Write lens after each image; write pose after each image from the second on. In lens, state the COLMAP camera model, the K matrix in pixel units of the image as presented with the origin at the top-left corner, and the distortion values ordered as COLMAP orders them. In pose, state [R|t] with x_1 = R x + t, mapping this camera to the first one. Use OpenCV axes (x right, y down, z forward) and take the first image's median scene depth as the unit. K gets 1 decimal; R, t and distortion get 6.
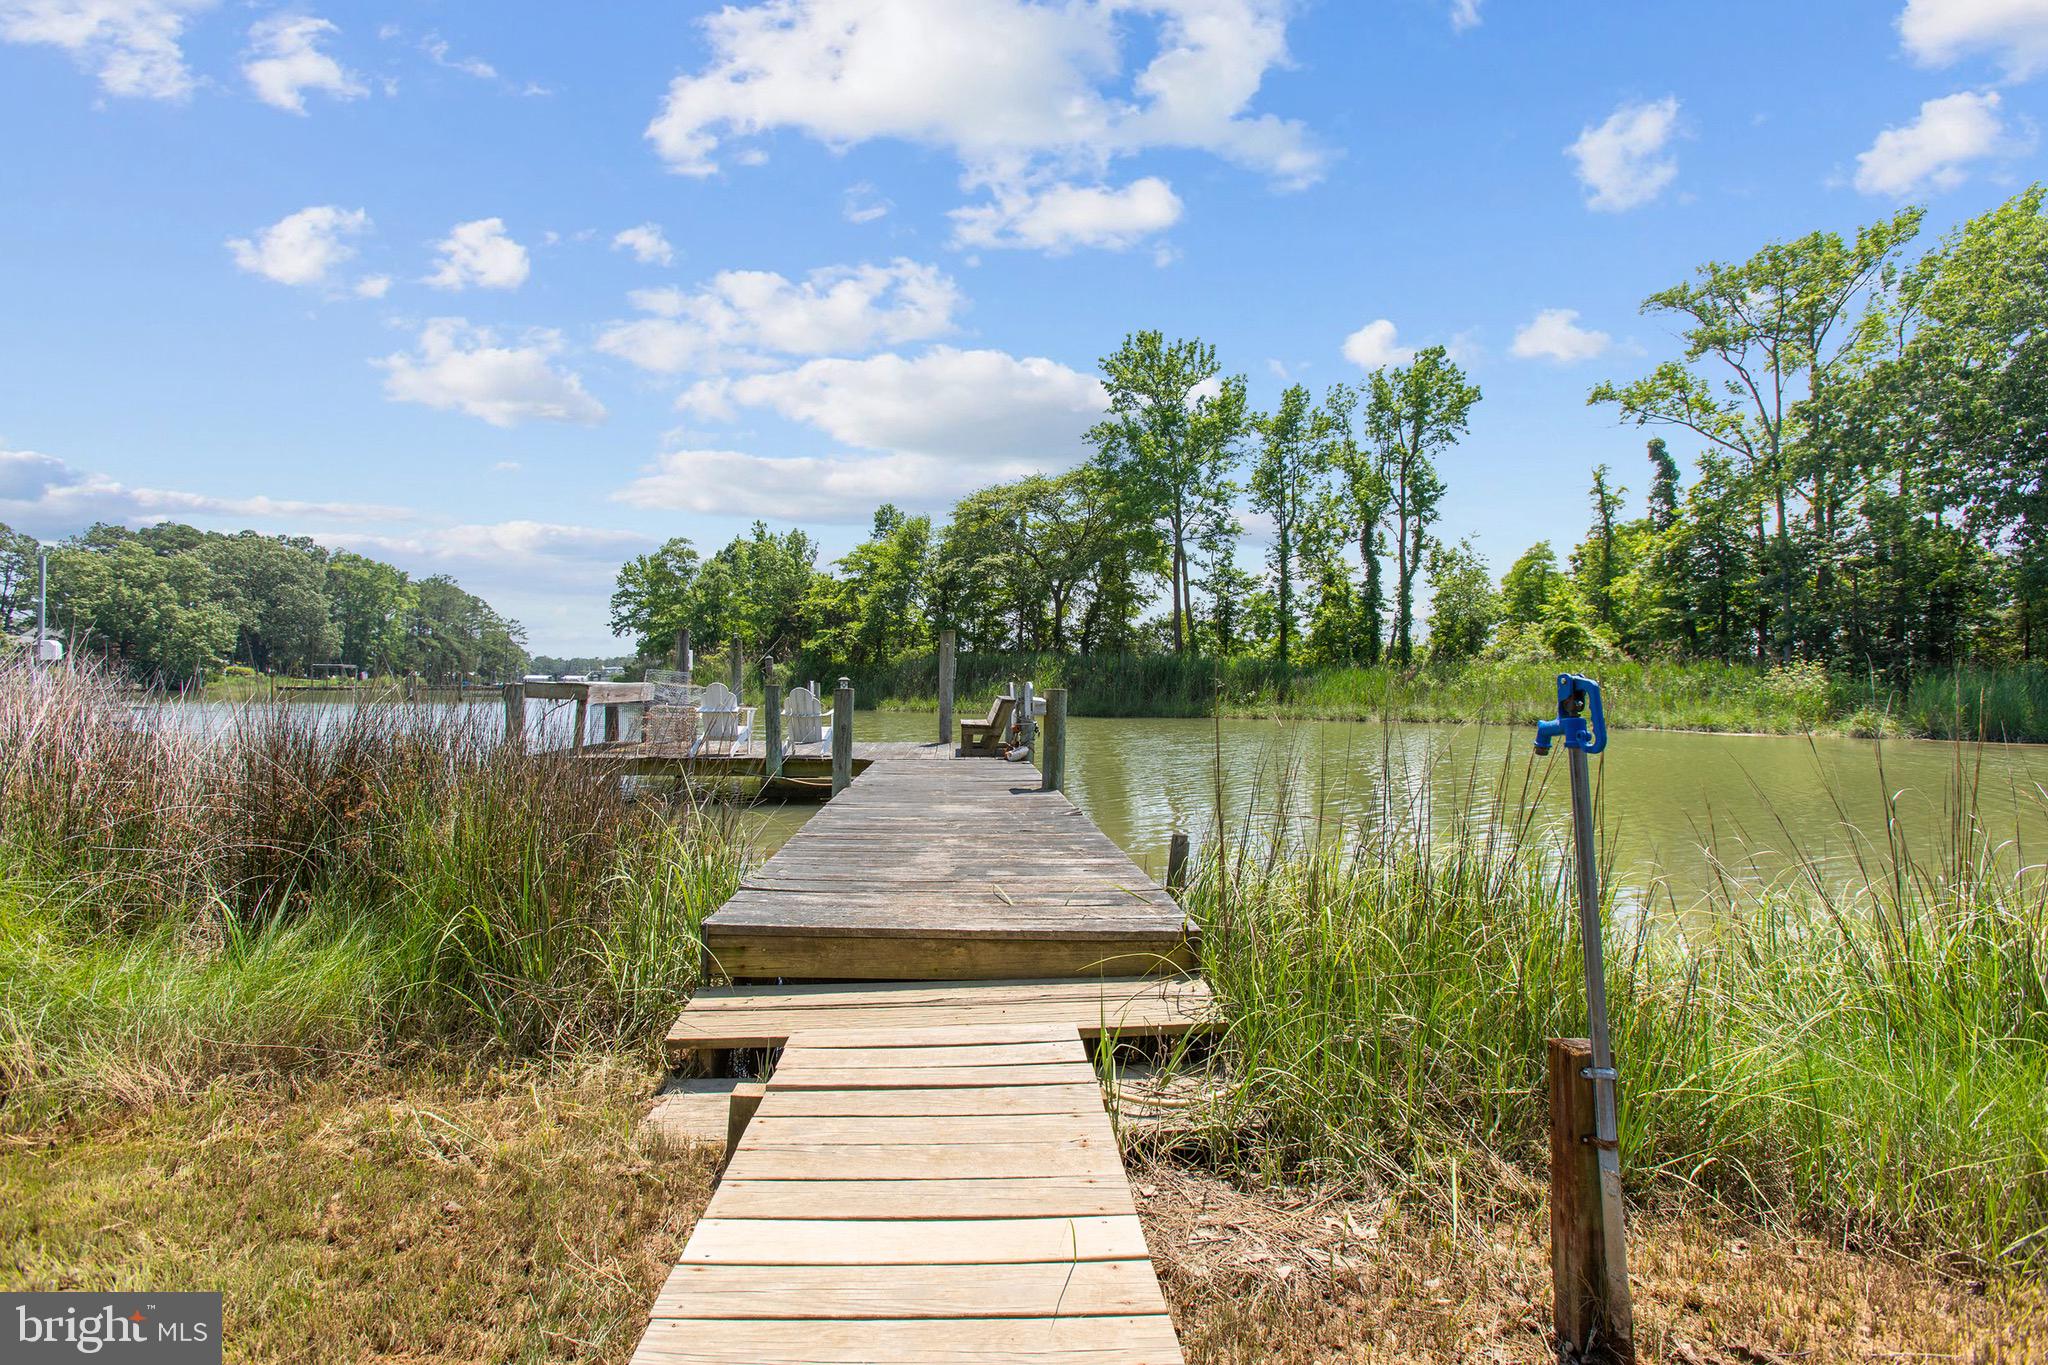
lens RADIAL K [[905.0, 0, 1018.9], [0, 905.0, 686.5], [0, 0, 1]] dist [-0.018411, 0.012005]
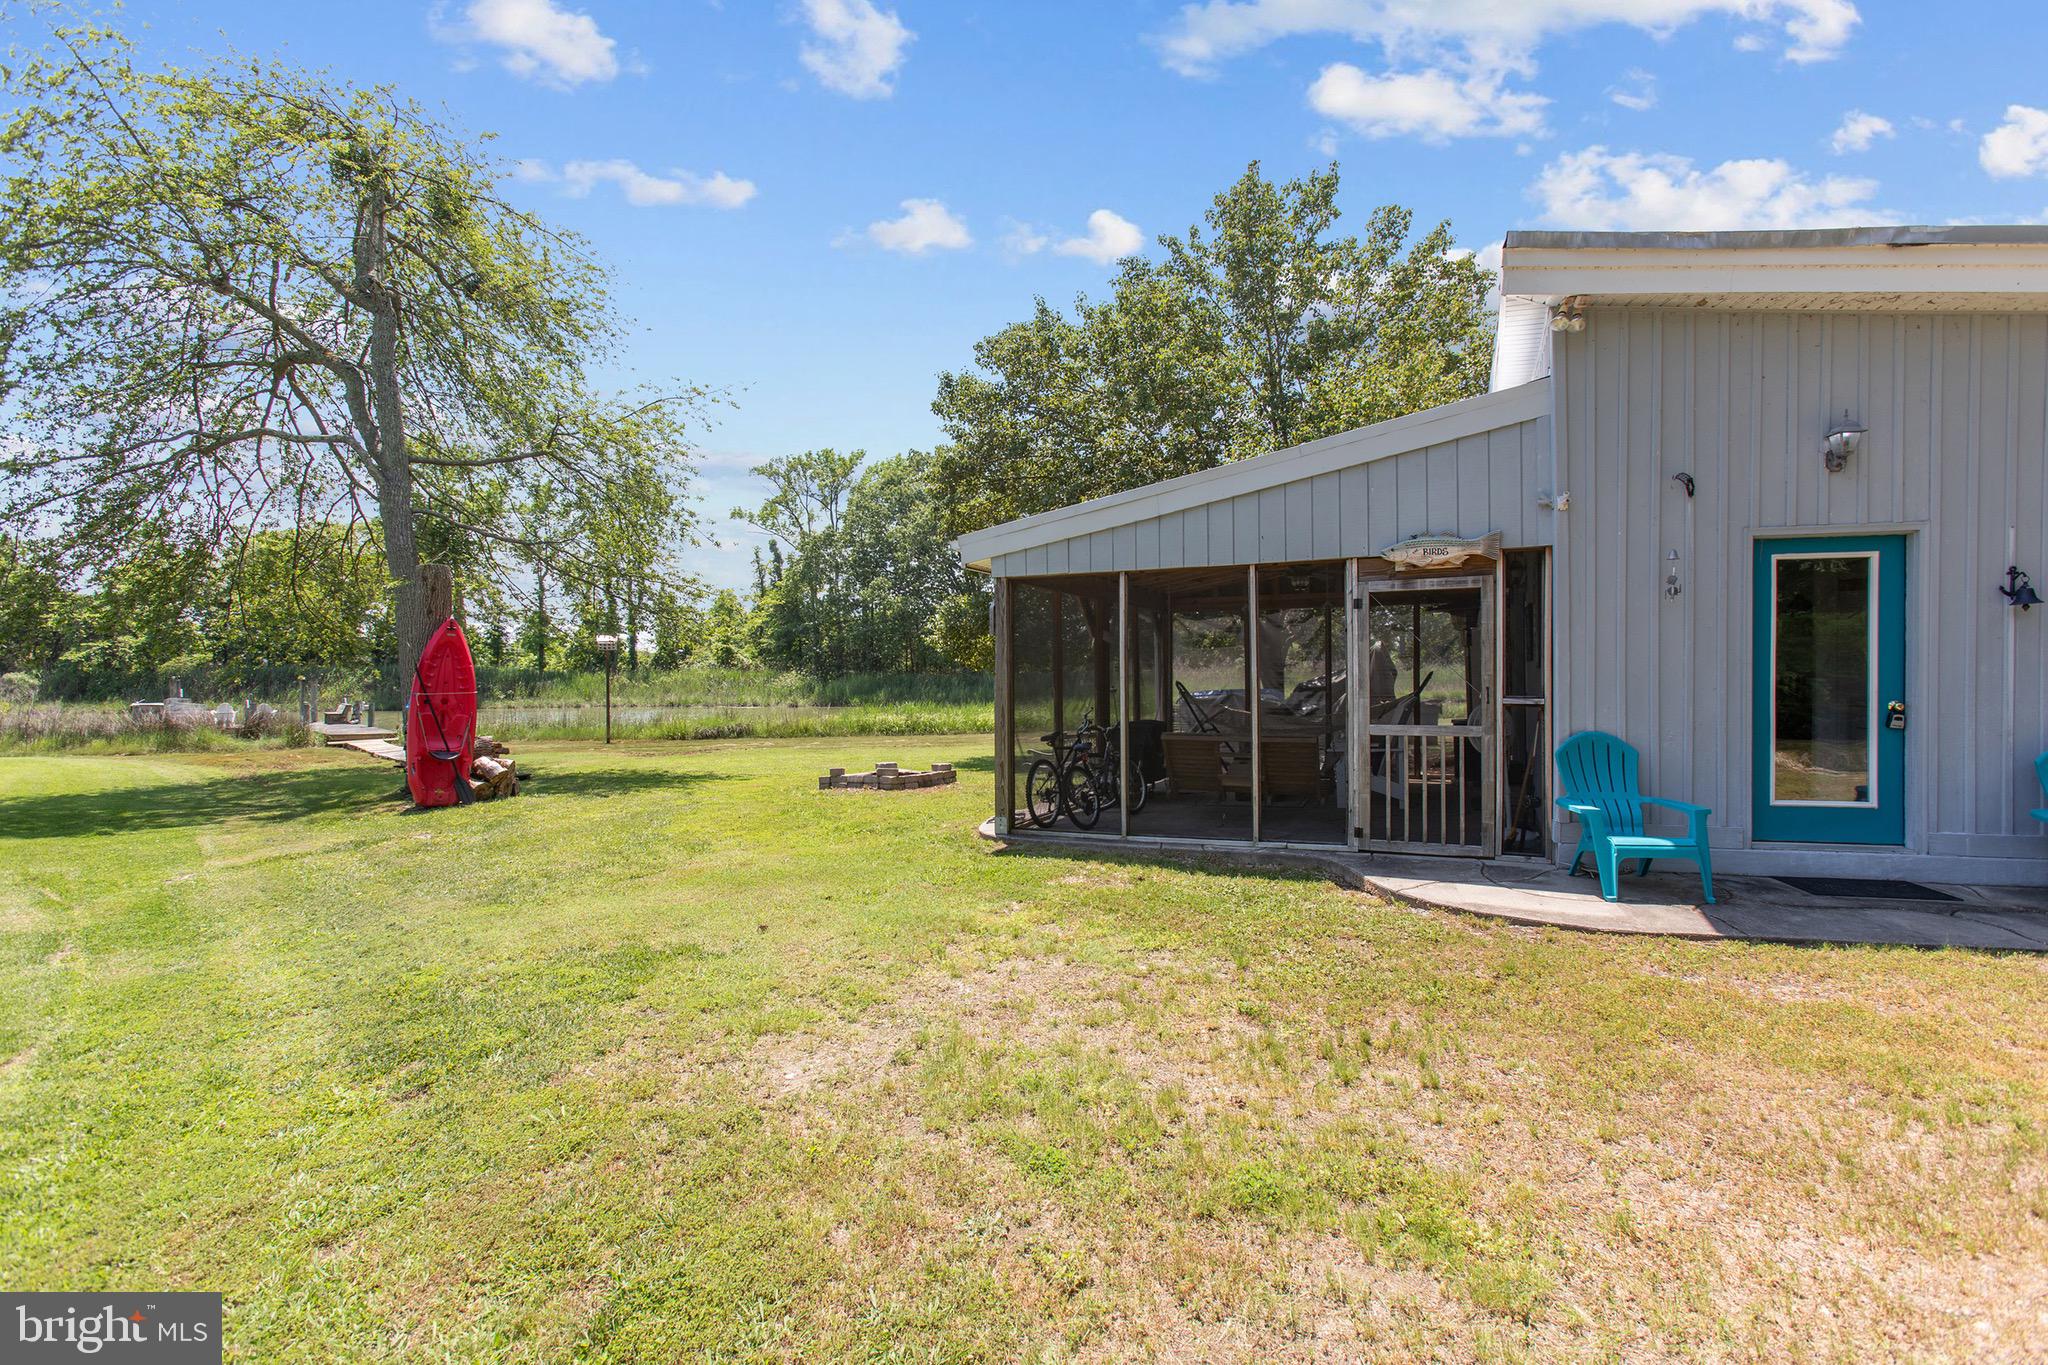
lens RADIAL K [[905.0, 0, 1018.9], [0, 905.0, 686.5], [0, 0, 1]] dist [-0.018411, 0.012005]
pose [[0.768612, -0.021615, 0.639349, -0.043788], [0.011471, 0.999734, 0.020009, -0.017074], [-0.639612, -0.008045, 0.768656, -0.566347]]
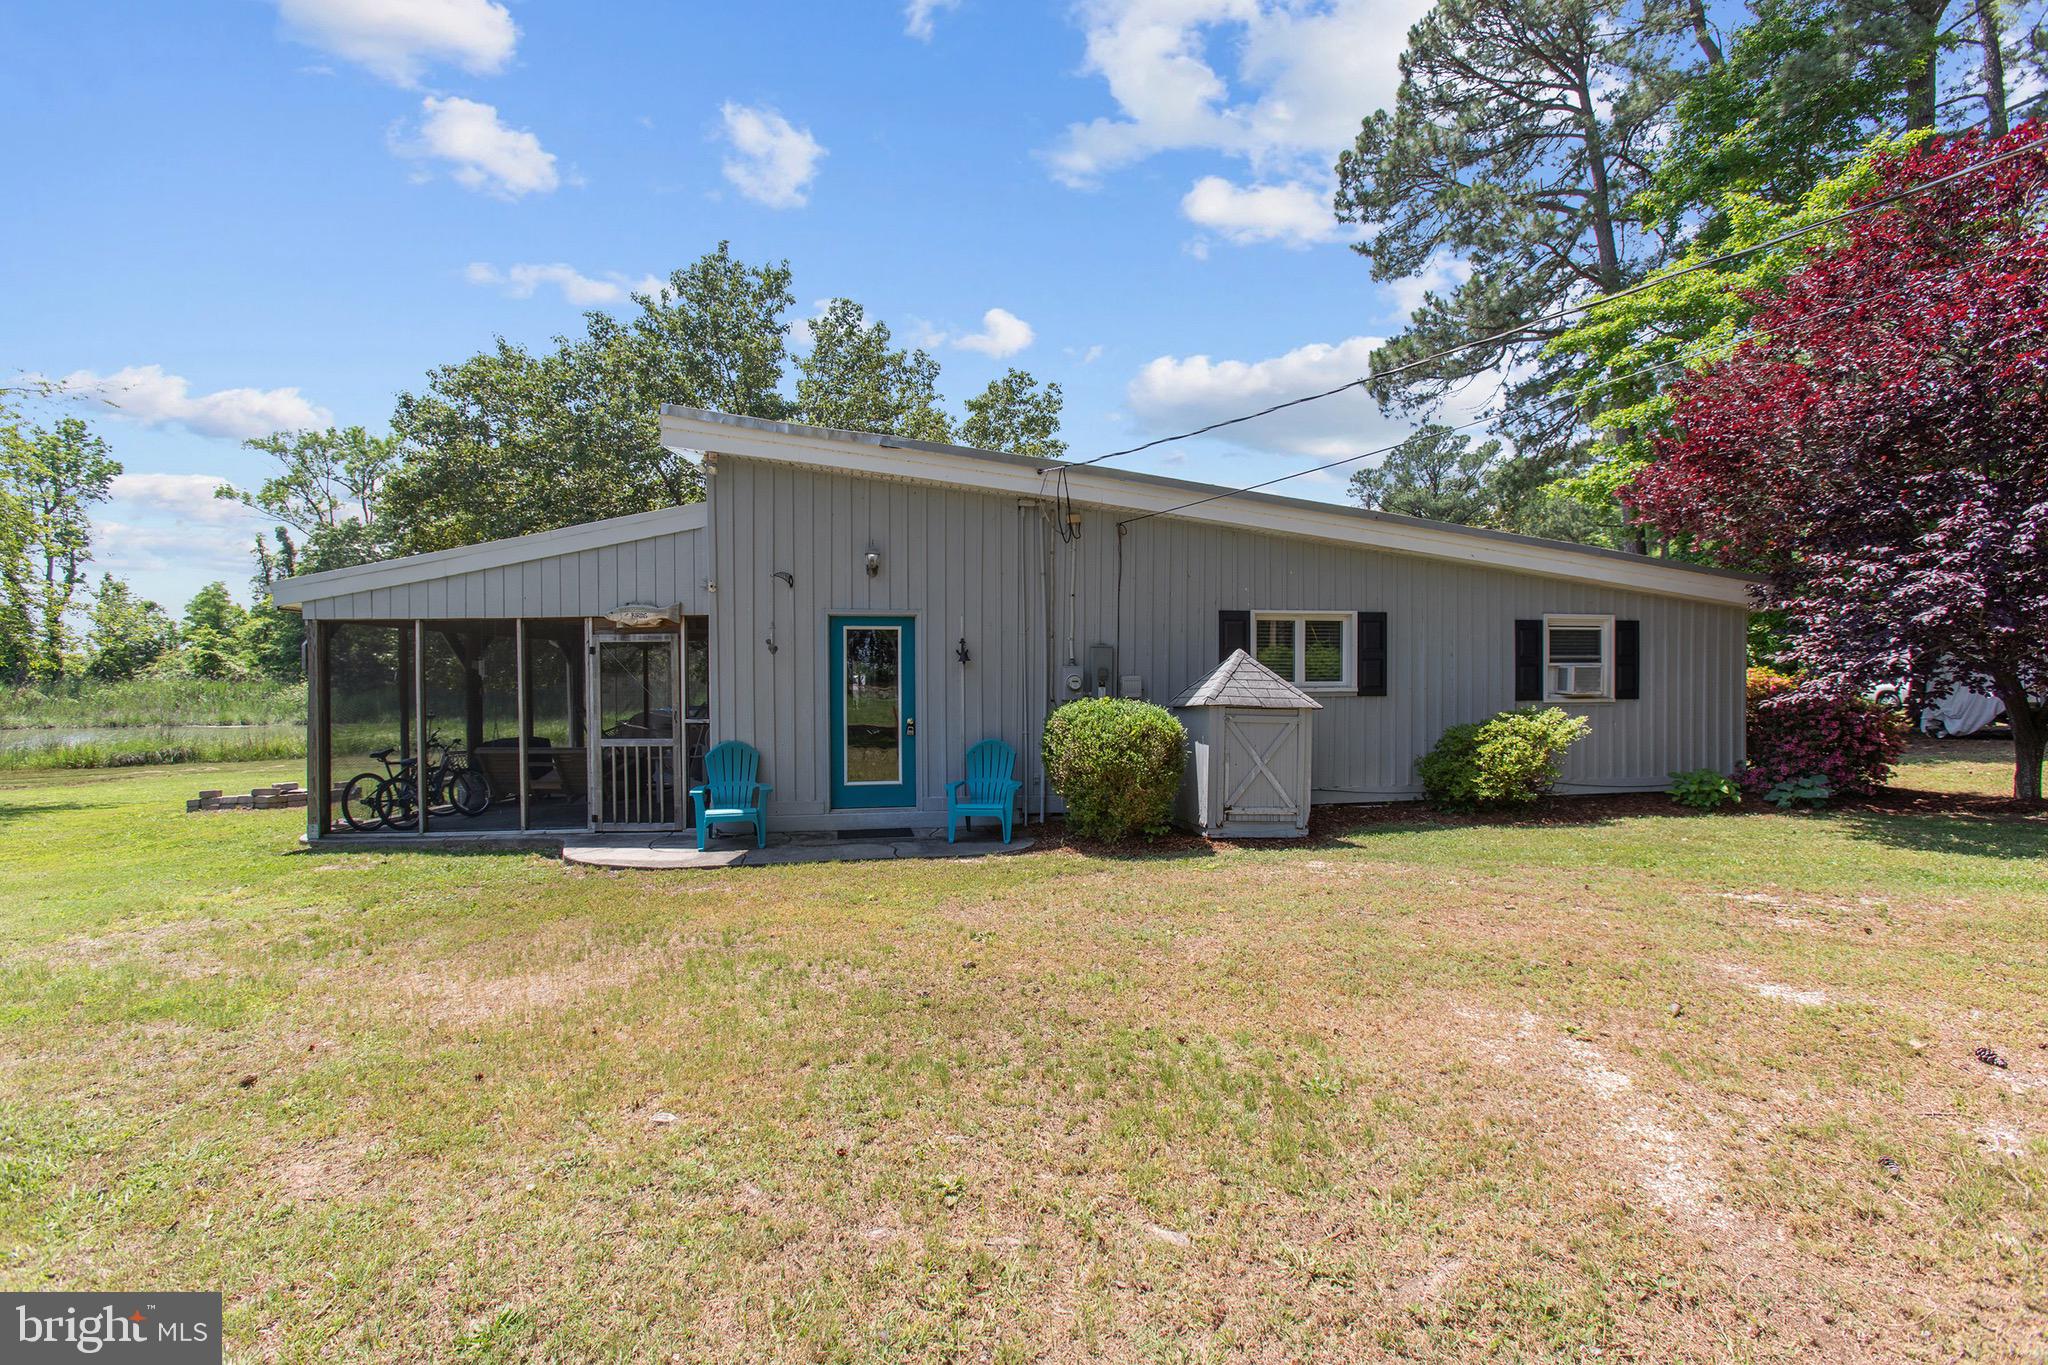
lens RADIAL K [[905.0, 0, 1018.9], [0, 905.0, 686.5], [0, 0, 1]] dist [-0.018411, 0.012005]
pose [[0.458060, -0.015158, 0.888792, -0.042271], [0.007662, 0.999885, 0.013104, -0.020209], [-0.888888, 0.000807, 0.458123, -0.646456]]
